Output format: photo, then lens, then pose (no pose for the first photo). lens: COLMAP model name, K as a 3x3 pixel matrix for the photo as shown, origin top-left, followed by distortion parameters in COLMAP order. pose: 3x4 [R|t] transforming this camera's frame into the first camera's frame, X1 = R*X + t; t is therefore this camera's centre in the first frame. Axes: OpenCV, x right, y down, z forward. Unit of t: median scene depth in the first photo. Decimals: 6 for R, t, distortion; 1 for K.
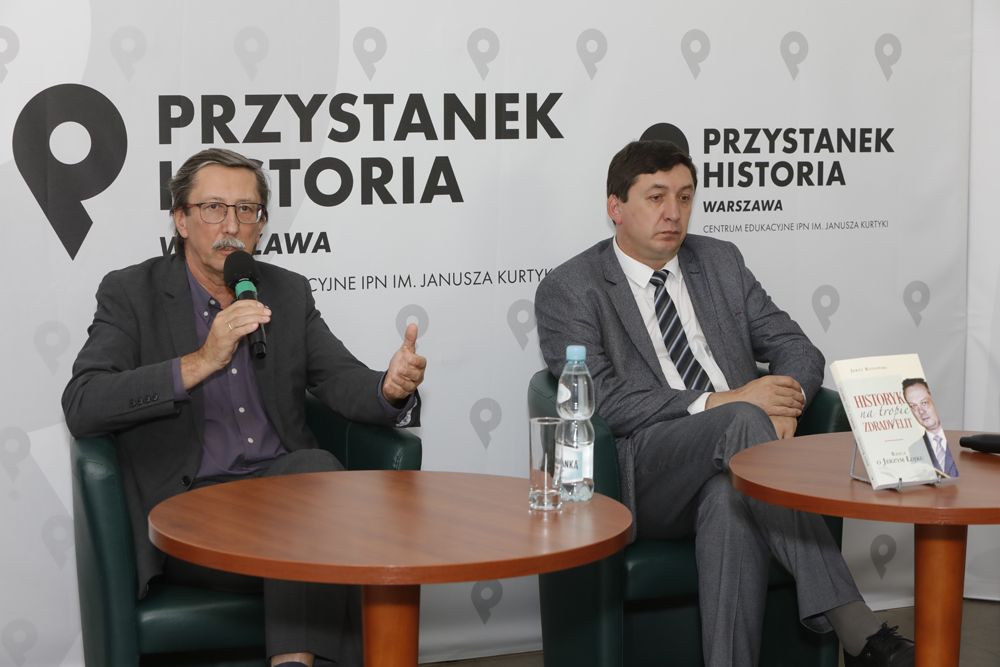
lens RADIAL K [[2244.1, 0, 498.4], [0, 2244.1, 331.2], [0, 0, 1]] dist [-0.263597, 0.000000]
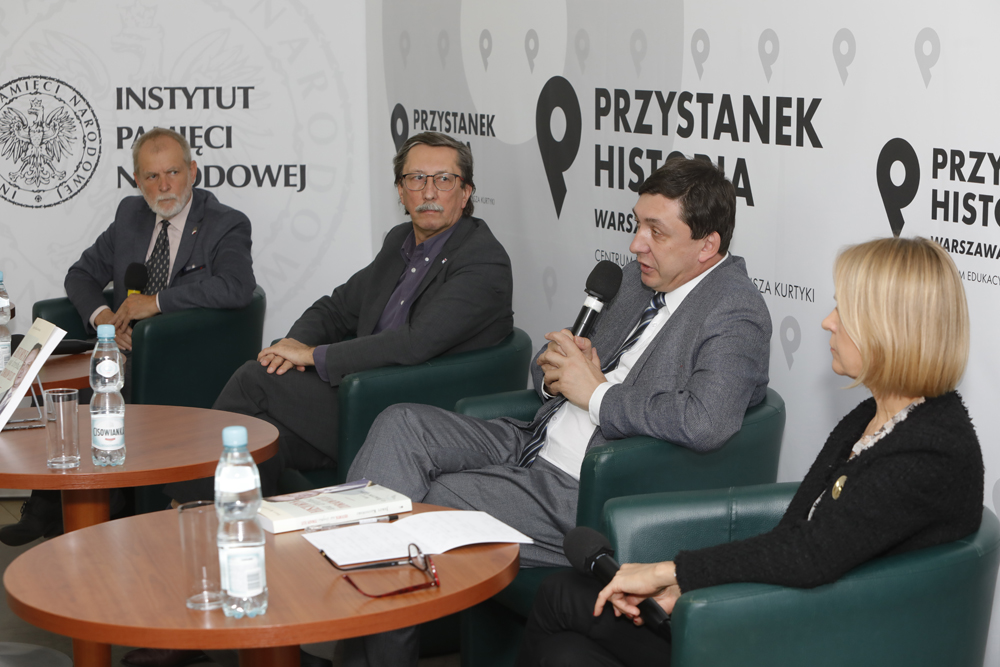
lens RADIAL K [[2065.0, 0, 501.0], [0, 2065.0, 332.6], [0, 0, 1]] dist [-0.287088, 0.000000]
pose [[0.043415, 0.131775, -0.990328, 0.886653], [-0.129597, 0.983631, 0.125203, -0.102695], [0.990616, 0.122908, 0.059782, 0.854145]]
